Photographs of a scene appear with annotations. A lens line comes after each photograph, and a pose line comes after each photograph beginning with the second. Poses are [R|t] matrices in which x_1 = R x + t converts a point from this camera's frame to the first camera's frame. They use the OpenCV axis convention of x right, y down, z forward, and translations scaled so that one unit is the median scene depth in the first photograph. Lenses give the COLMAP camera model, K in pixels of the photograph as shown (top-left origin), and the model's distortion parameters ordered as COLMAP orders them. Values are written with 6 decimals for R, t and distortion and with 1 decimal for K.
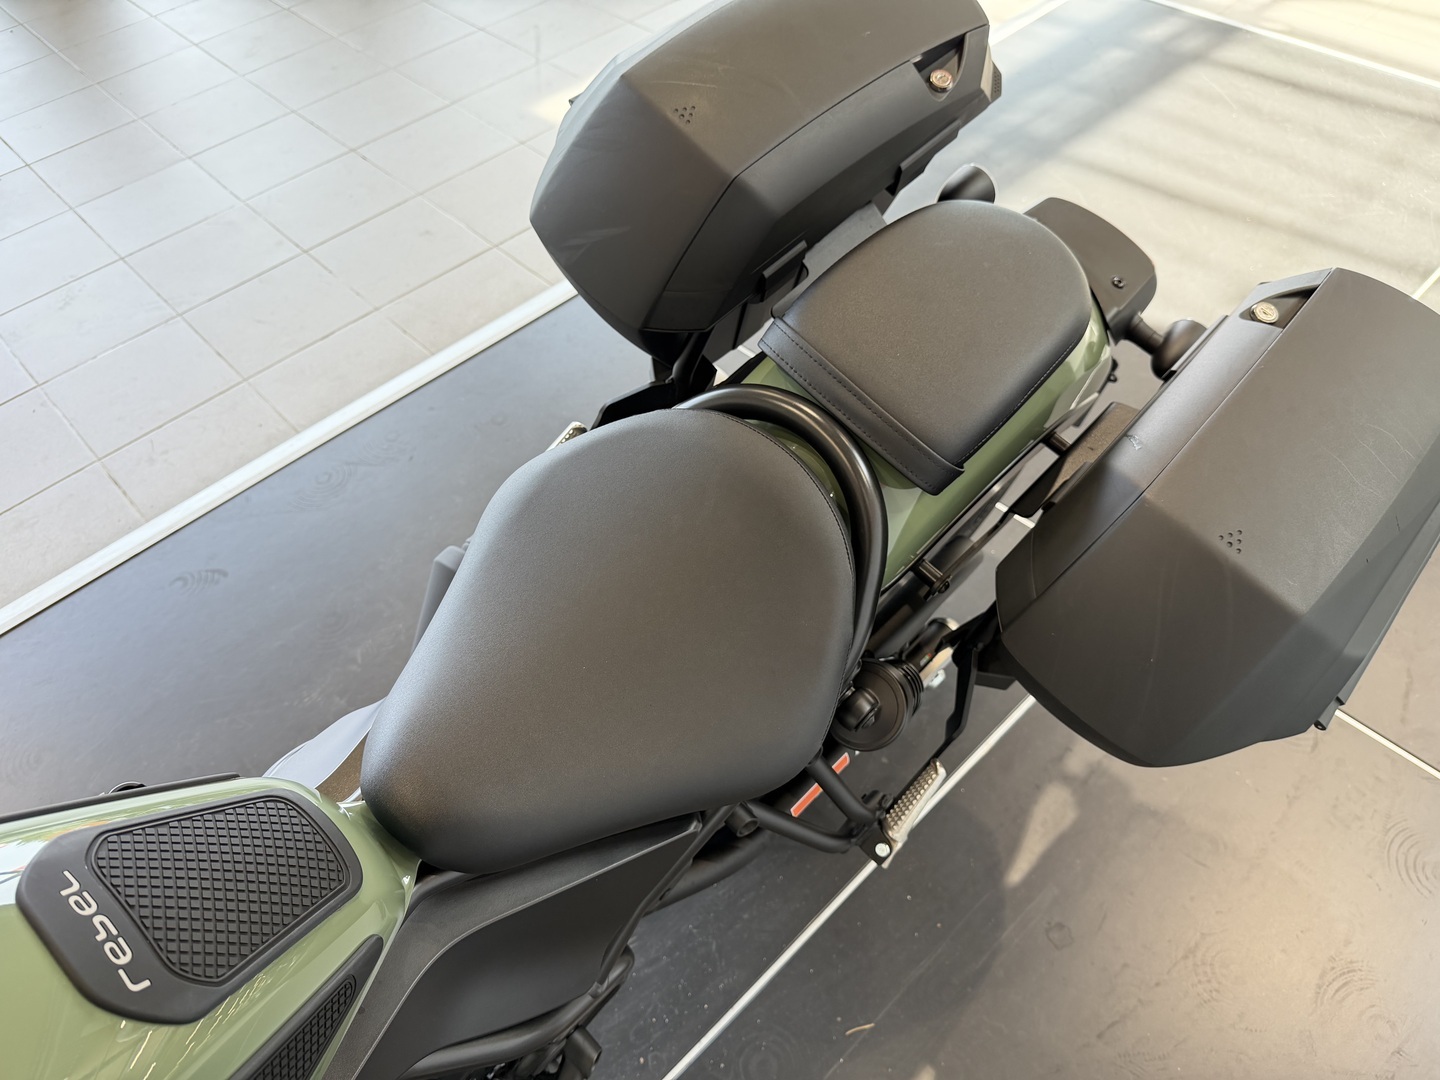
lens RADIAL K [[1035.4, 0, 721.6], [0, 1035.4, 531.5], [0, 0, 1]] dist [0.058426, -0.041995]
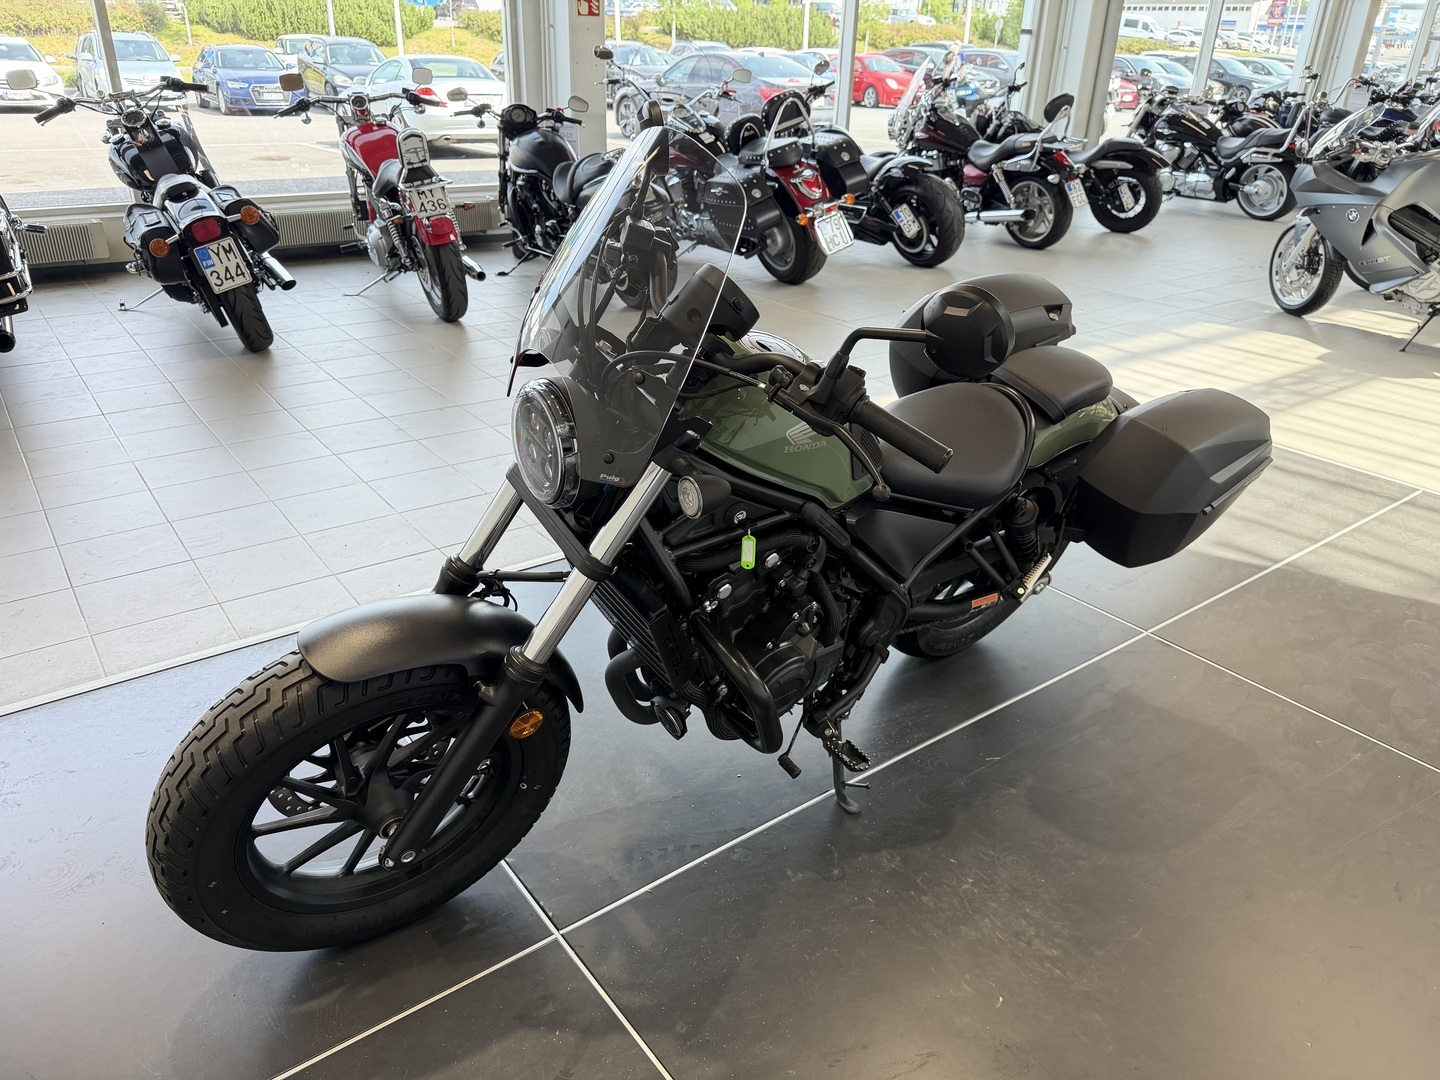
lens RADIAL K [[1035.4, 0, 721.6], [0, 1035.4, 531.5], [0, 0, 1]] dist [0.058426, -0.041995]
pose [[0.988988, 0.132368, -0.066192, -0.357877], [-0.147887, 0.901066, -0.407688, 1.207489], [0.005678, 0.412988, 0.910719, -1.116845]]
